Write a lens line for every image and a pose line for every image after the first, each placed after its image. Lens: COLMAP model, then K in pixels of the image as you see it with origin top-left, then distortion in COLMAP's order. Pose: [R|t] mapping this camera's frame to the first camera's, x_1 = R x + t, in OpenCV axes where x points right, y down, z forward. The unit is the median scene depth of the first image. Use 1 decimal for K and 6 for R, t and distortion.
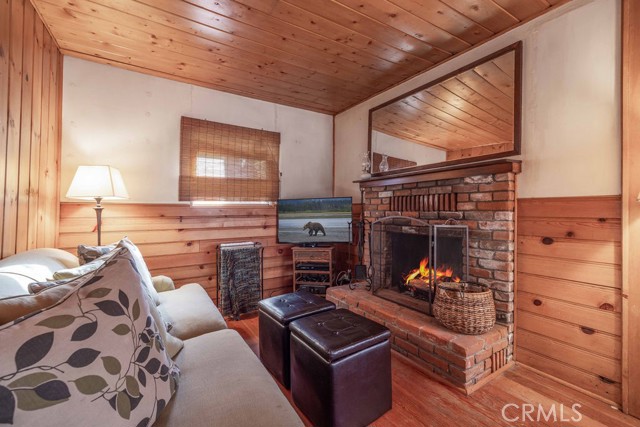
lens RADIAL K [[273.4, 0, 321.7], [0, 273.4, 208.9], [0, 0, 1]] dist [0.001863, -0.000964]
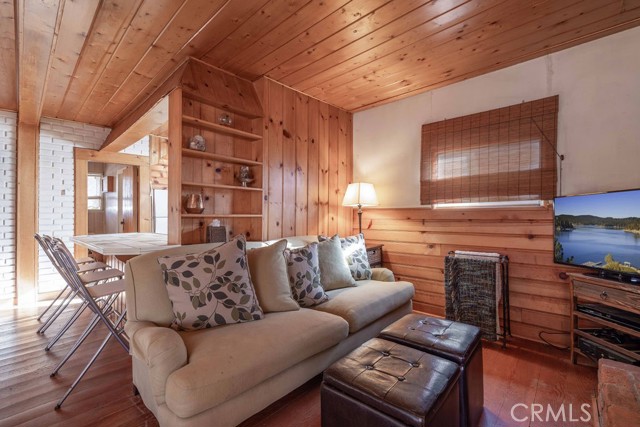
lens RADIAL K [[273.4, 0, 320.8], [0, 273.4, 213.3], [0, 0, 1]] dist [0.001863, -0.000964]
pose [[0.258537, -0.002398, -0.965998, 0.405565], [0.008288, 0.999966, -0.000264, 0.001540], [0.965966, -0.007938, 0.258548, 0.341308]]
